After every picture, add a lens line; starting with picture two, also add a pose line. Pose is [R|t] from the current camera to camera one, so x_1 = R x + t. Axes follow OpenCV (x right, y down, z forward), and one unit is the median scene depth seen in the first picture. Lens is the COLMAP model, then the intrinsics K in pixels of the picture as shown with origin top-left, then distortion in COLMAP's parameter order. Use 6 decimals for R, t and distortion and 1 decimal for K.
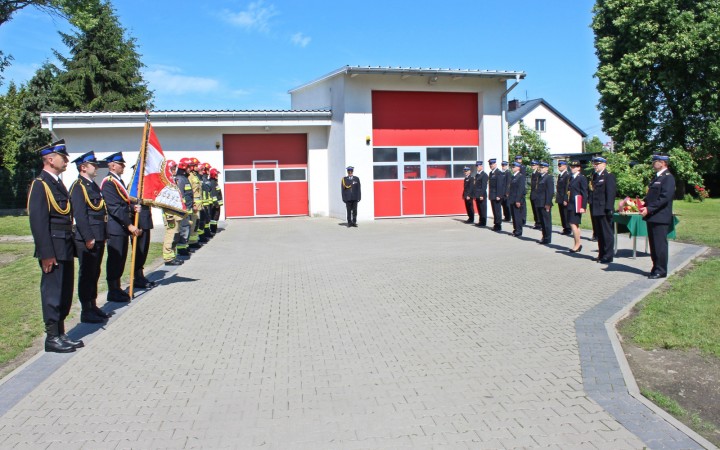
lens RADIAL K [[637.4, 0, 347.9], [0, 637.4, 204.1], [0, 0, 1]] dist [-0.192024, -0.000231]
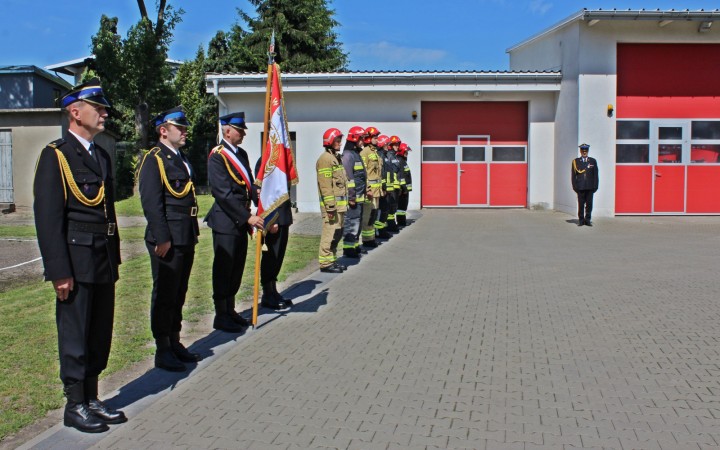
lens RADIAL K [[722.7, 0, 359.0], [0, 722.7, 201.9], [0, 0, 1]] dist [-0.125095, 0.114176]
pose [[0.956152, 0.036412, -0.290600, -0.003295], [-0.030816, 0.999241, 0.023811, -0.002869], [0.291247, -0.013812, 0.956548, 0.105549]]
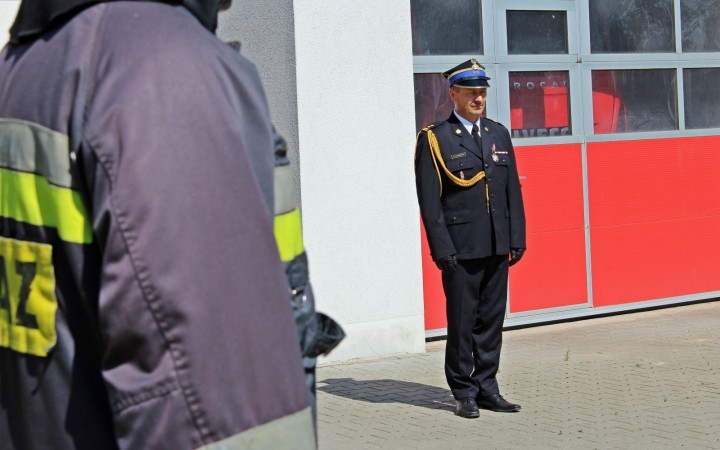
lens RADIAL K [[1710.0, 0, 360.0], [0, 1710.0, 225.0], [0, 0, 1]] dist [0.042053, 0.129302]
pose [[0.915443, -0.040766, 0.400378, -0.182335], [0.042690, 0.999080, 0.004115, -0.015542], [-0.400177, 0.013325, 0.916341, 0.509373]]
